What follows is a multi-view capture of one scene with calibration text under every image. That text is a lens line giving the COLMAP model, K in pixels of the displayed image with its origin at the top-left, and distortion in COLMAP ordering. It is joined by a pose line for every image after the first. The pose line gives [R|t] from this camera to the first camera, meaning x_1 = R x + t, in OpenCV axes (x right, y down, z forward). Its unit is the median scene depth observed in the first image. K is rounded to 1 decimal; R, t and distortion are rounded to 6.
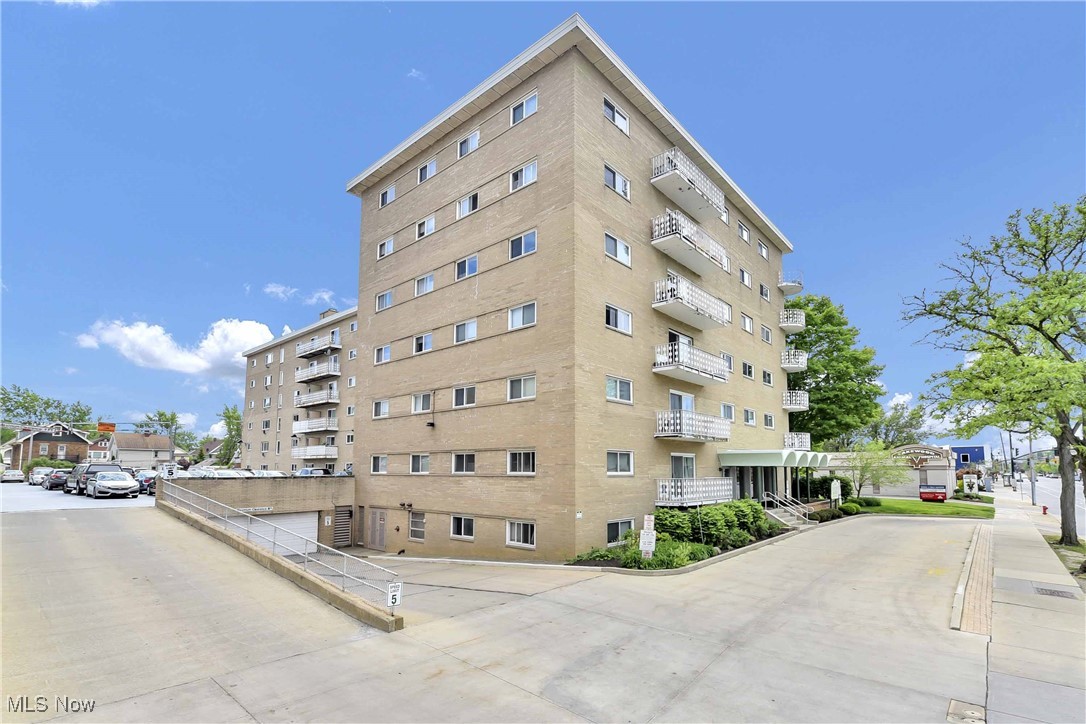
lens RADIAL K [[498.7, 0, 543.0], [0, 498.7, 362.0], [0, 0, 1]] dist [-0.000095, 0.000031]
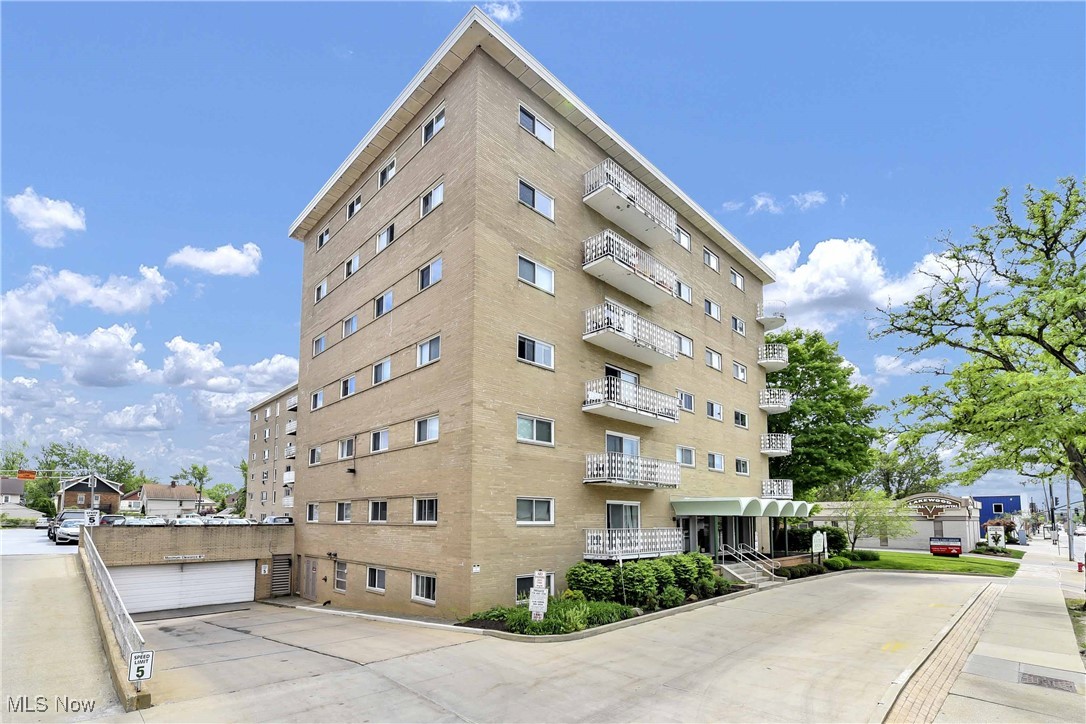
lens RADIAL K [[488.9, 0, 498.6], [0, 488.9, 423.4], [0, 0, 1]] dist [-0.001335, -0.000553]
pose [[0.994796, -0.015843, -0.100643, 0.149220], [0.017755, 0.999678, 0.018138, 0.022544], [0.100324, -0.019831, 0.994757, 0.100361]]
